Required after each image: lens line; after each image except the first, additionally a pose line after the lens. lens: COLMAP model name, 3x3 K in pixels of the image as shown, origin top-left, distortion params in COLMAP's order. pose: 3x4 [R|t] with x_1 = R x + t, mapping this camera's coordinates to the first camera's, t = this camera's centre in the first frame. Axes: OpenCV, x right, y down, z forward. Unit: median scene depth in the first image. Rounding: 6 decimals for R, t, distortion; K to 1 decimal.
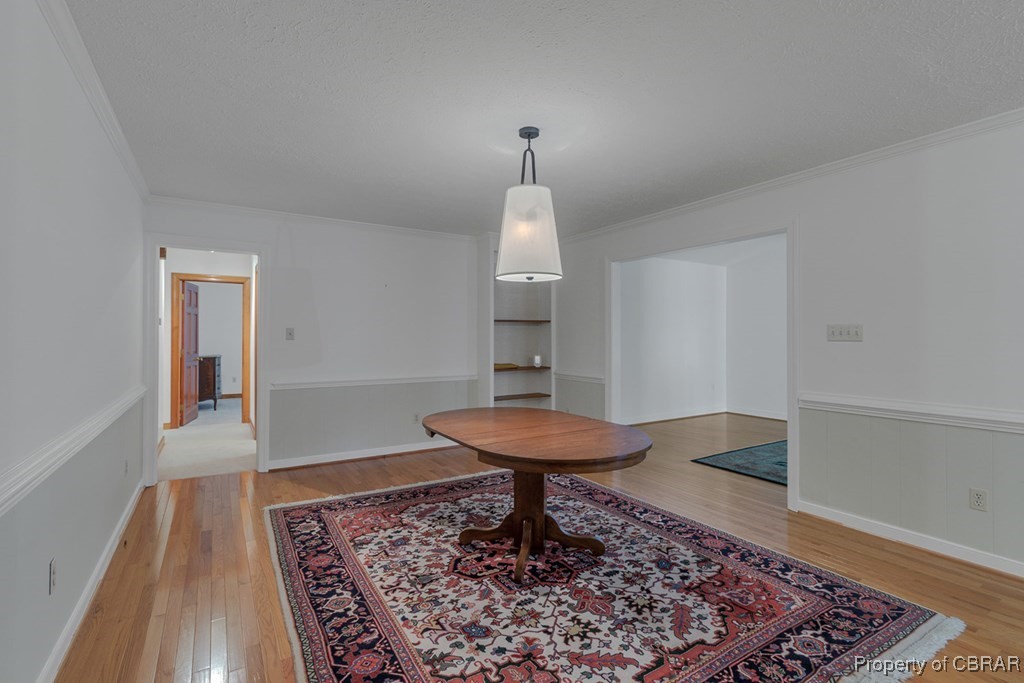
lens RADIAL K [[480.5, 0, 513.2], [0, 480.5, 333.8], [0, 0, 1]] dist [0.002848, 0.000556]
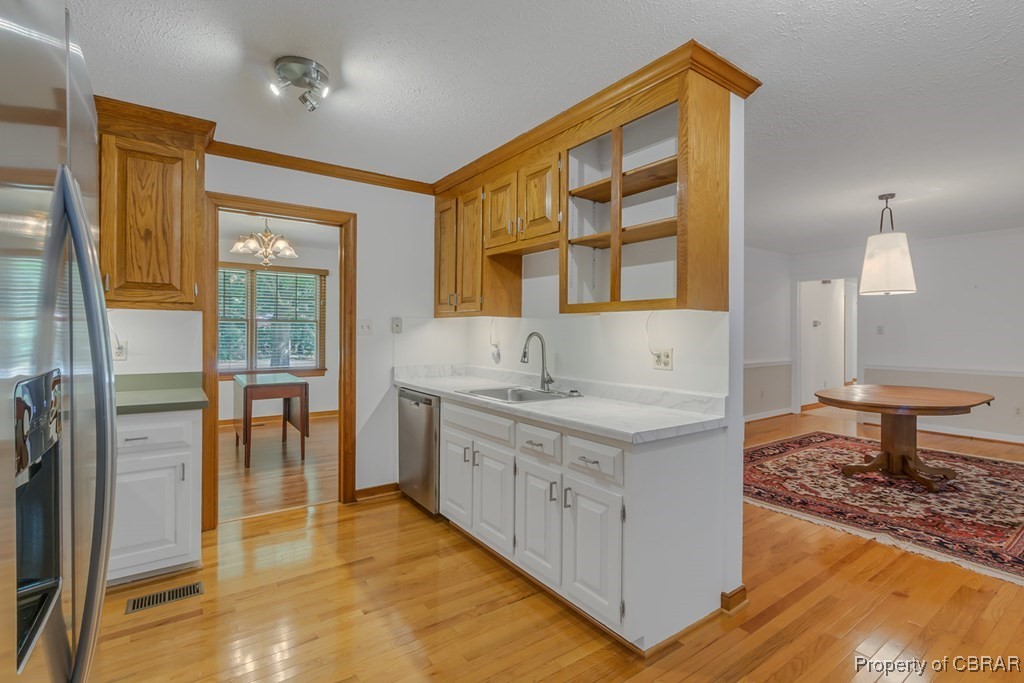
lens RADIAL K [[480.5, 0, 511.2], [0, 480.5, 336.5], [0, 0, 1]] dist [0.002848, 0.000556]
pose [[0.048219, 0.005991, -0.998819, 1.868571], [0.006969, 0.999956, 0.006334, 0.003609], [0.998812, -0.007266, 0.048176, -0.312894]]
